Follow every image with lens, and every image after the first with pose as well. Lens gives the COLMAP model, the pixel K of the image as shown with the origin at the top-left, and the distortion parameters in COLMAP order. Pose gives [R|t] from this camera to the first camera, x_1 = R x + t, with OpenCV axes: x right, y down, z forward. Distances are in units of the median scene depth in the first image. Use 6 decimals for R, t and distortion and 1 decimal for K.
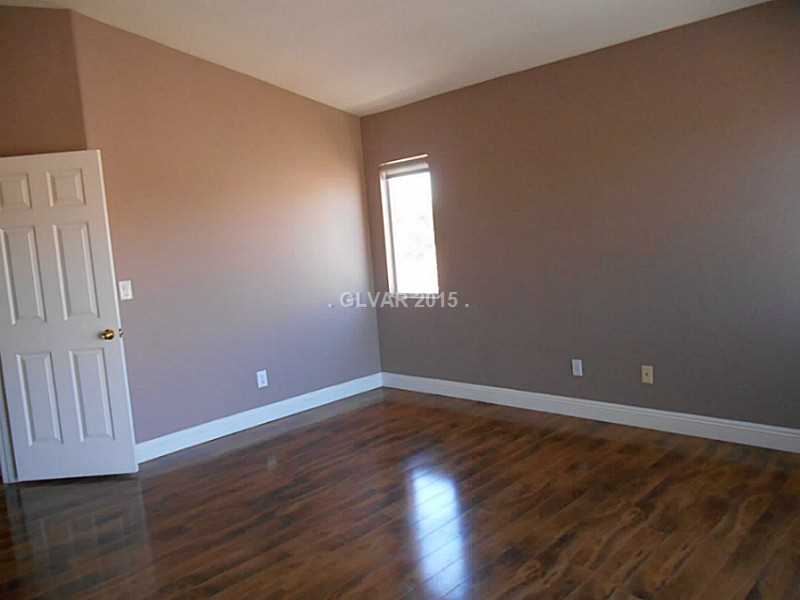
lens RADIAL K [[617.5, 0, 400.0], [0, 617.5, 300.0], [0, 0, 1]] dist [-0.007506, -0.001267]
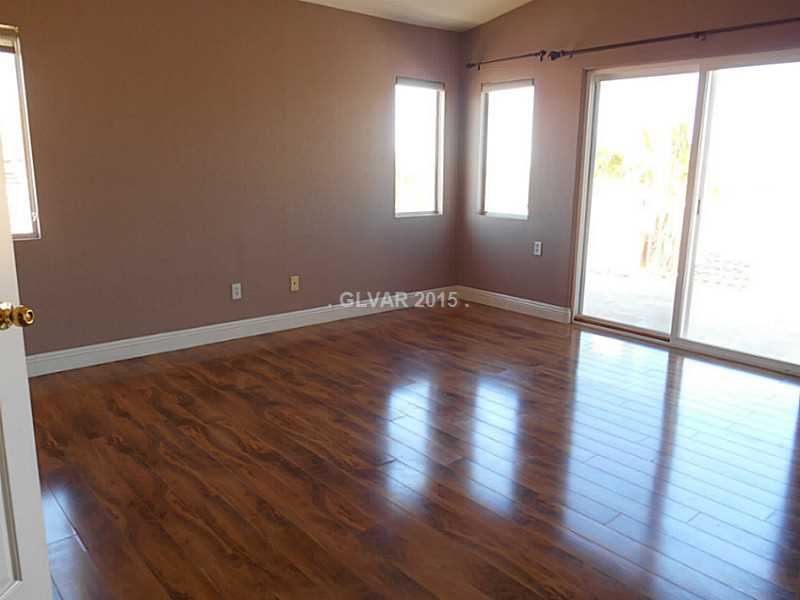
lens RADIAL K [[617.5, 0, 400.0], [0, 617.5, 300.0], [0, 0, 1]] dist [-0.007506, -0.001267]
pose [[0.077907, -0.135063, 0.987769, -0.811689], [0.079205, 0.988488, 0.128915, 0.009700], [-0.993809, 0.068193, 0.087707, 0.690339]]
